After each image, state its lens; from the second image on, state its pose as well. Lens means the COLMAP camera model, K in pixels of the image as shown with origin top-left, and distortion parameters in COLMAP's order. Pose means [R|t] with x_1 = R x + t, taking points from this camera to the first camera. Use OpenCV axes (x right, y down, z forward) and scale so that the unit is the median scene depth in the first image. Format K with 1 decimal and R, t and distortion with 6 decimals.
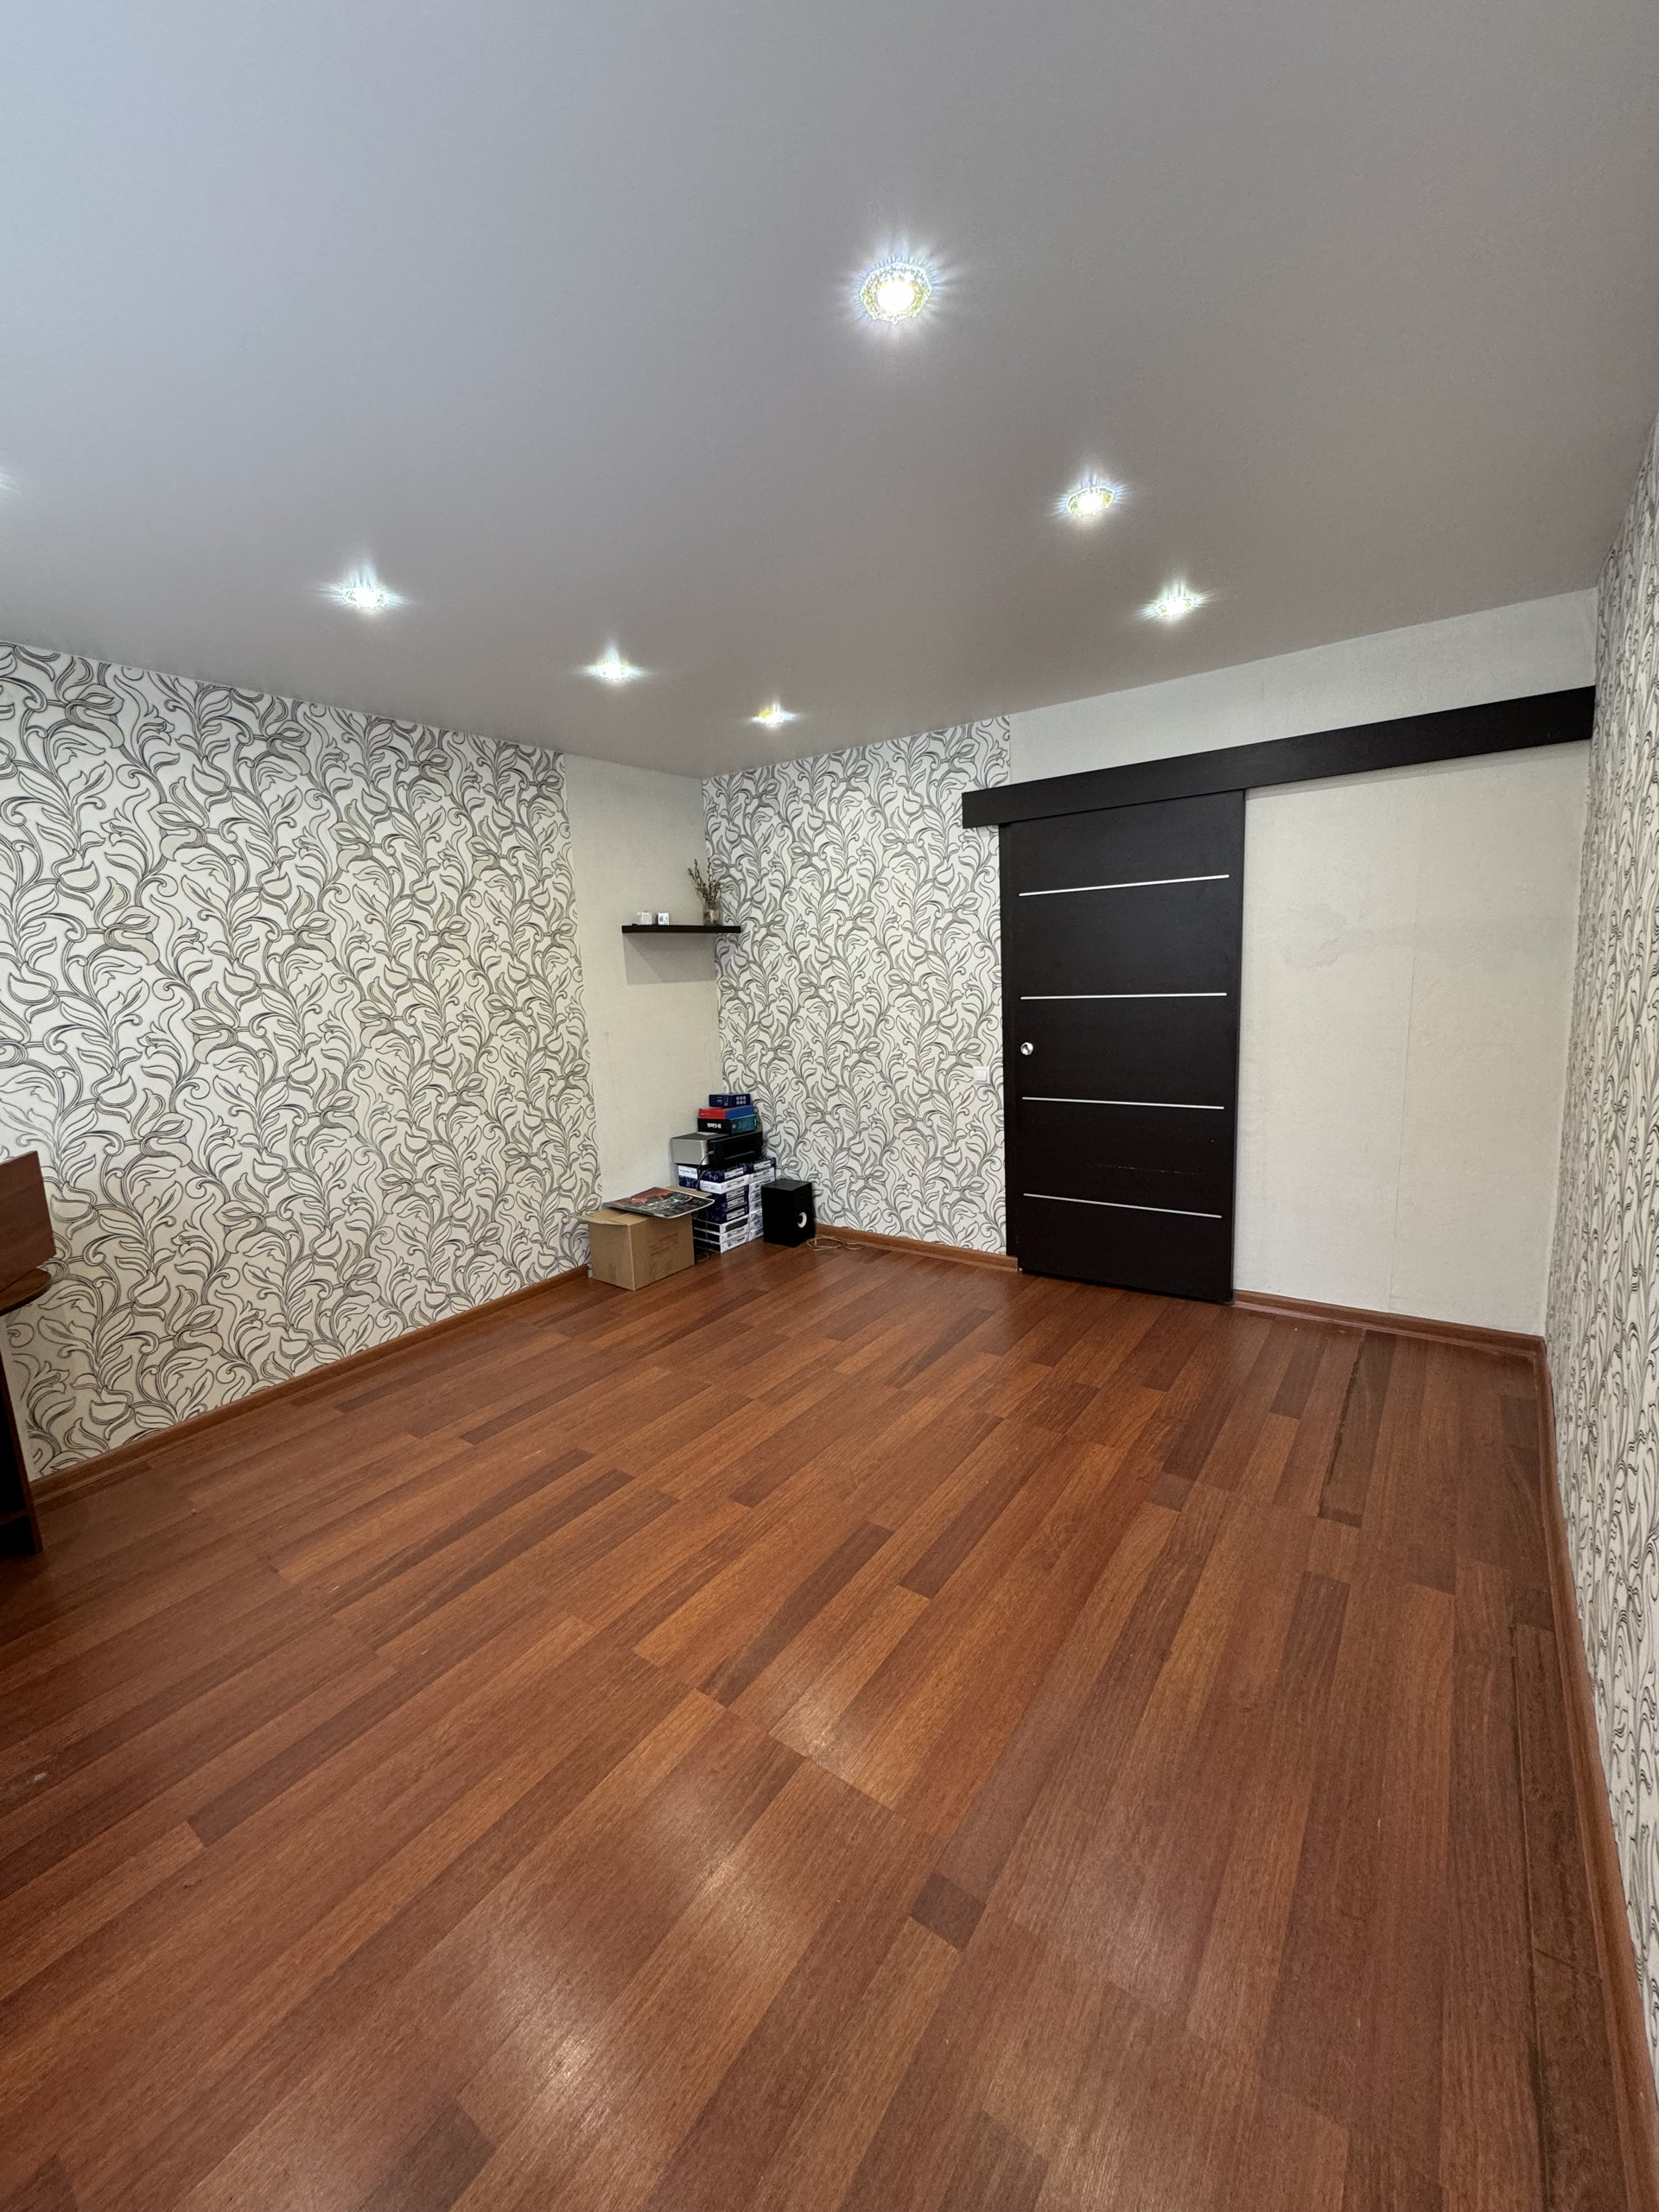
lens RADIAL K [[879.8, 0, 827.0], [0, 879.8, 1109.4], [0, 0, 1]] dist [-0.002145, 0.000165]
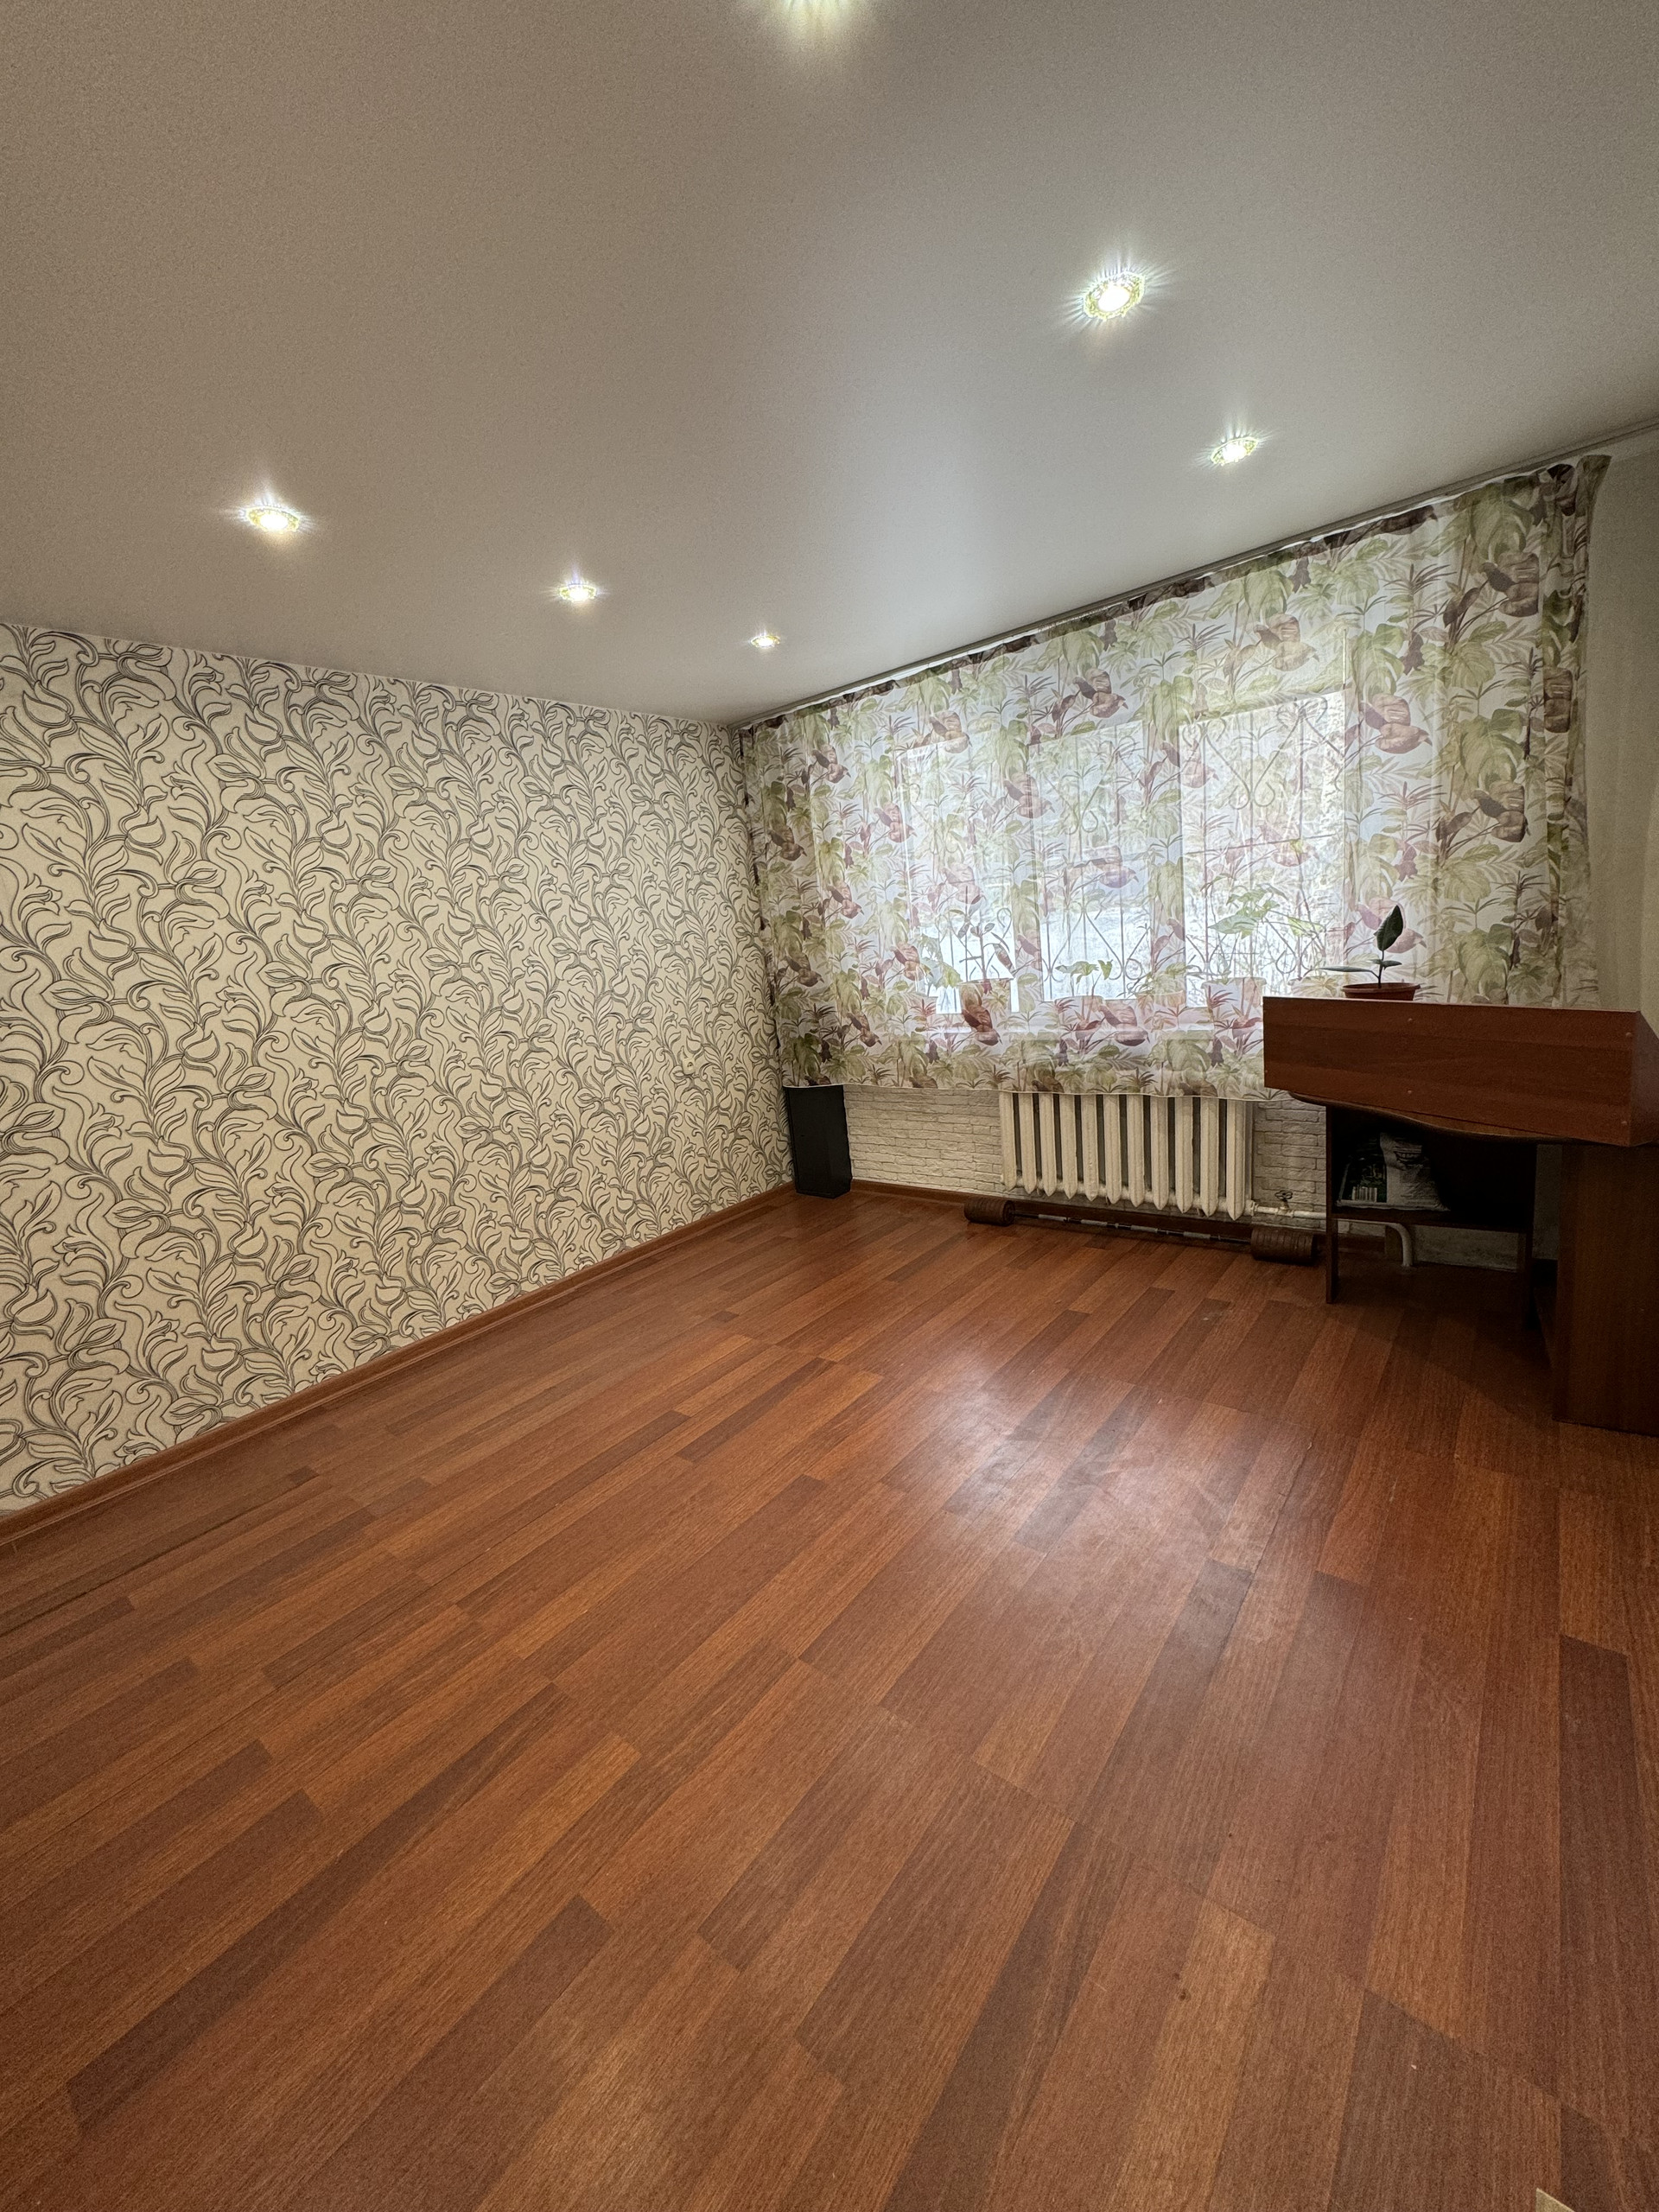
lens RADIAL K [[879.8, 0, 830.7], [0, 879.8, 1108.5], [0, 0, 1]] dist [-0.002145, 0.000165]
pose [[-0.985813, 0.141135, 0.090849, -0.197254], [0.164408, 0.920948, 0.353305, -0.196160], [-0.033803, 0.363229, -0.931087, 1.323228]]
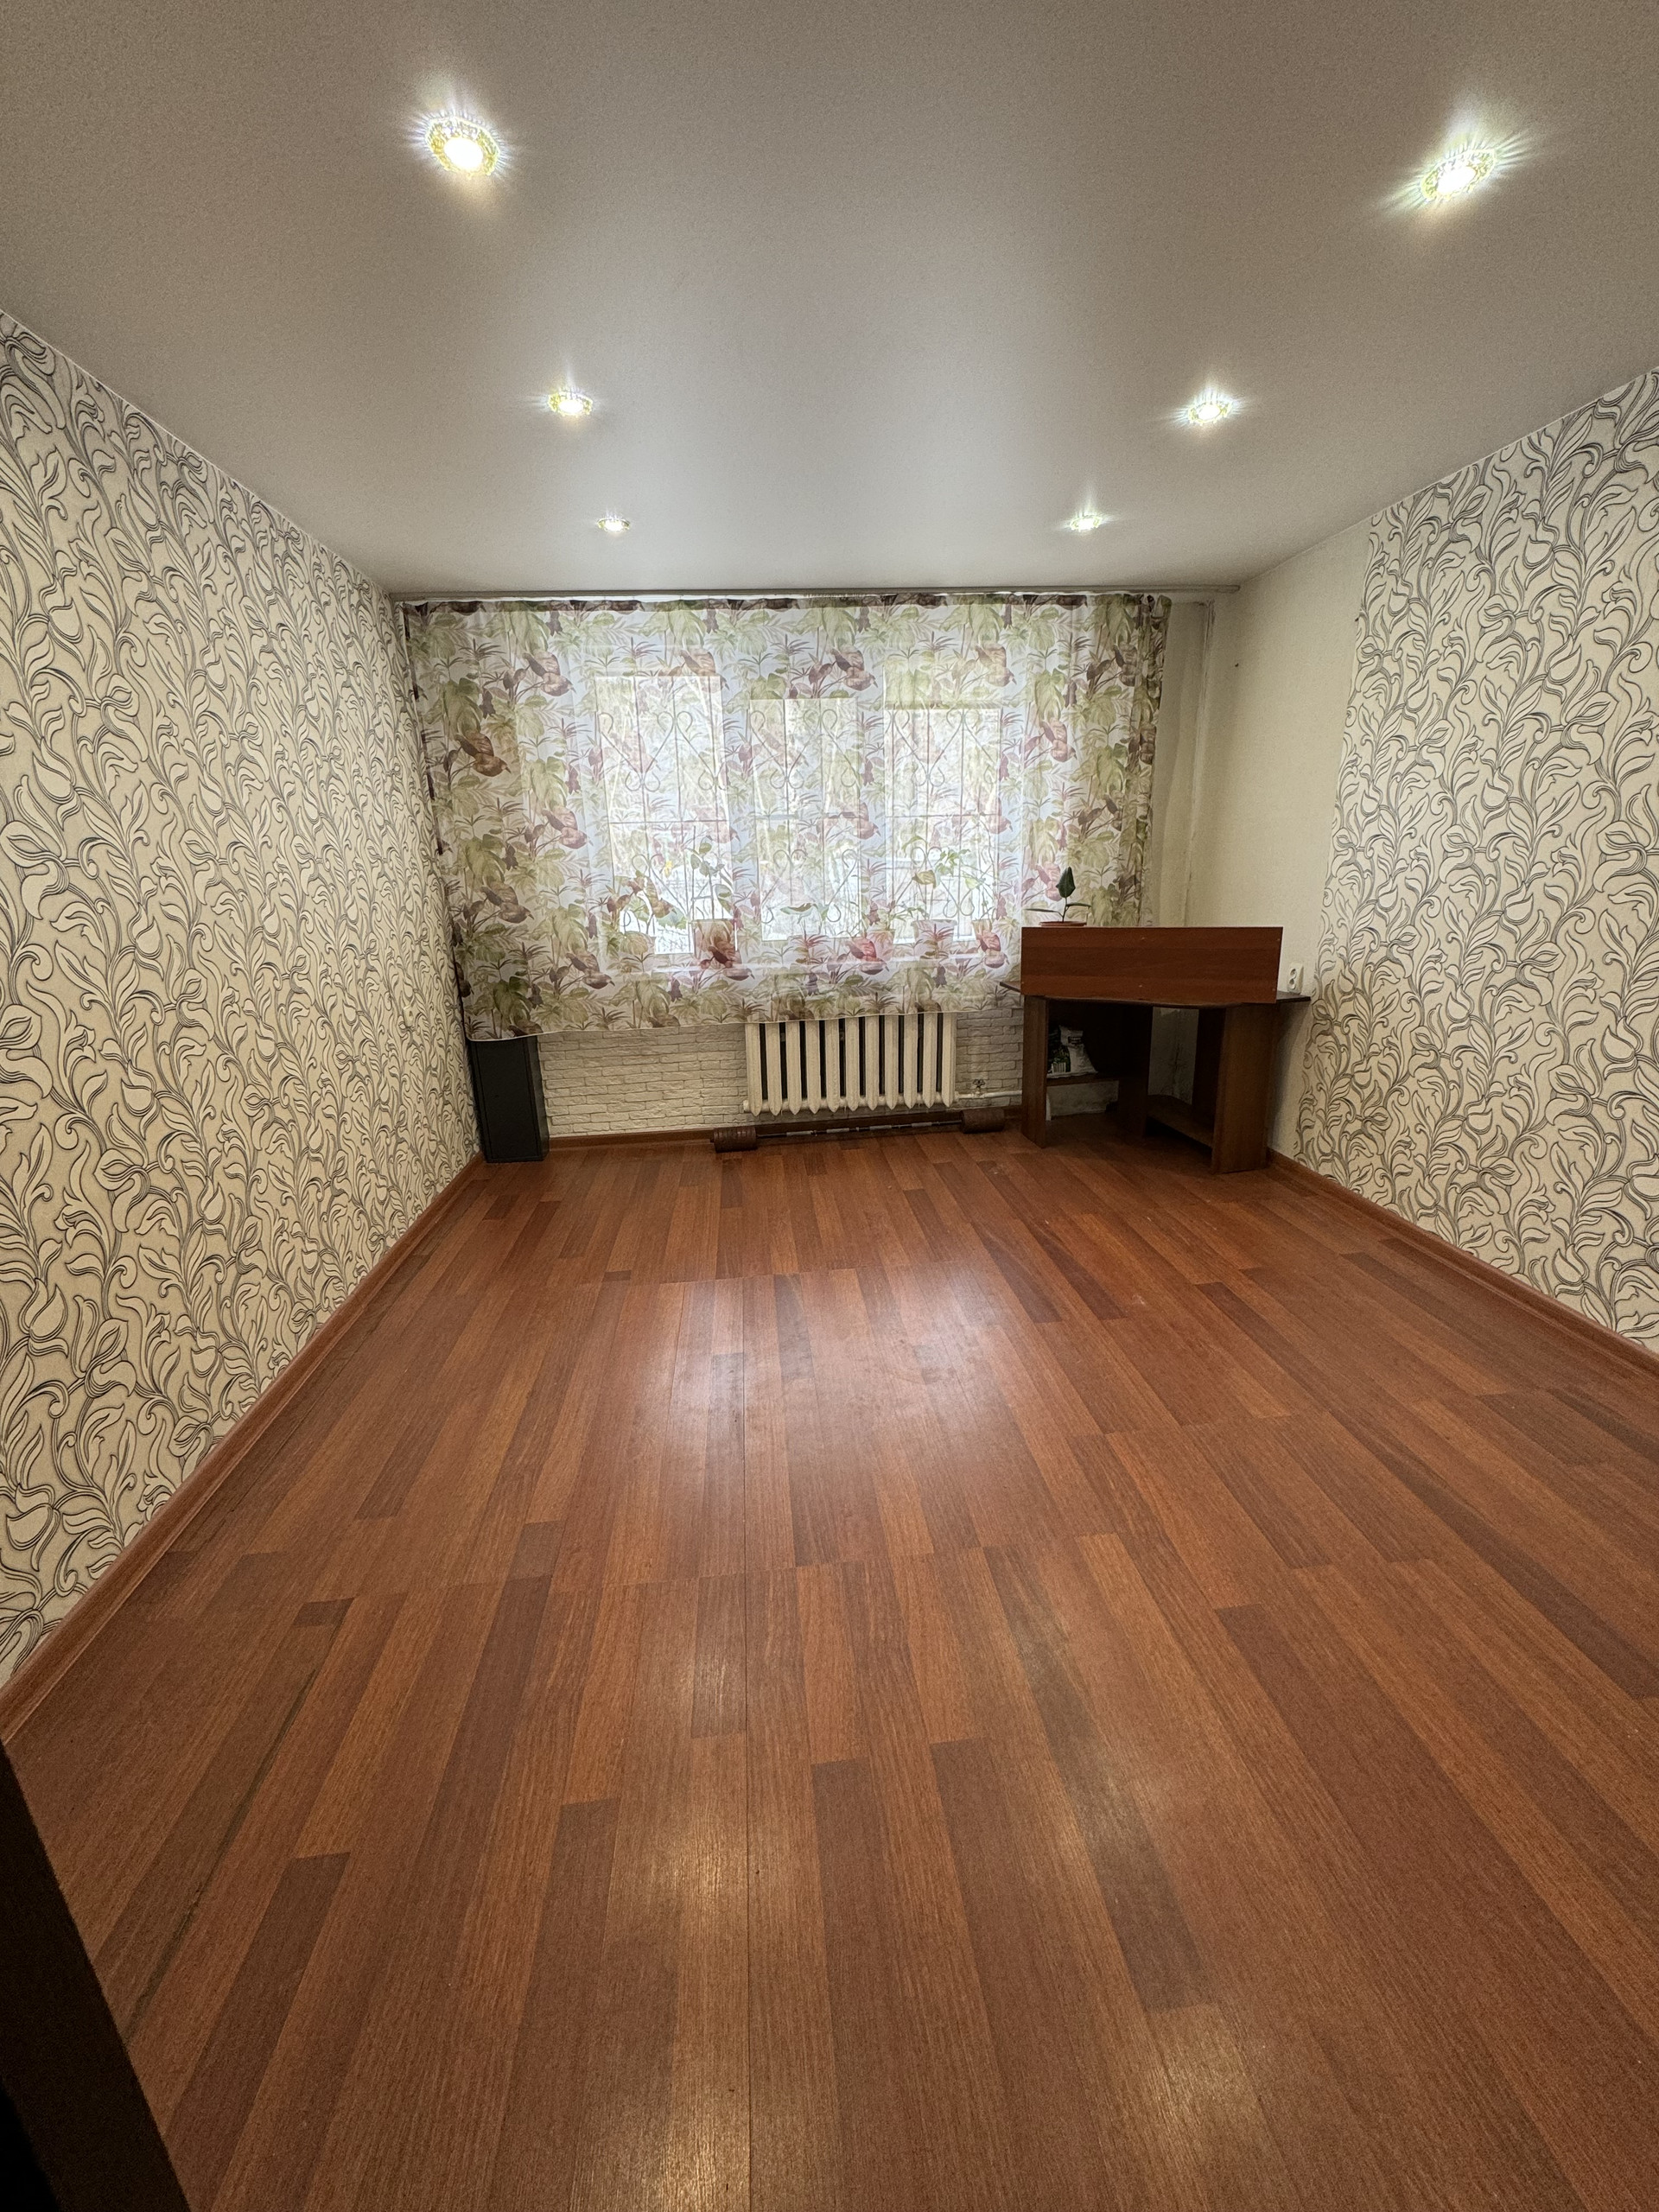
lens RADIAL K [[879.8, 0, 836.6], [0, 879.8, 1108.7], [0, 0, 1]] dist [-0.002145, 0.000165]
pose [[-0.746931, 0.257055, -0.613202, 0.424121], [-0.038747, 0.903850, 0.426092, -0.195574], [0.663772, 0.342021, -0.665153, 1.165769]]
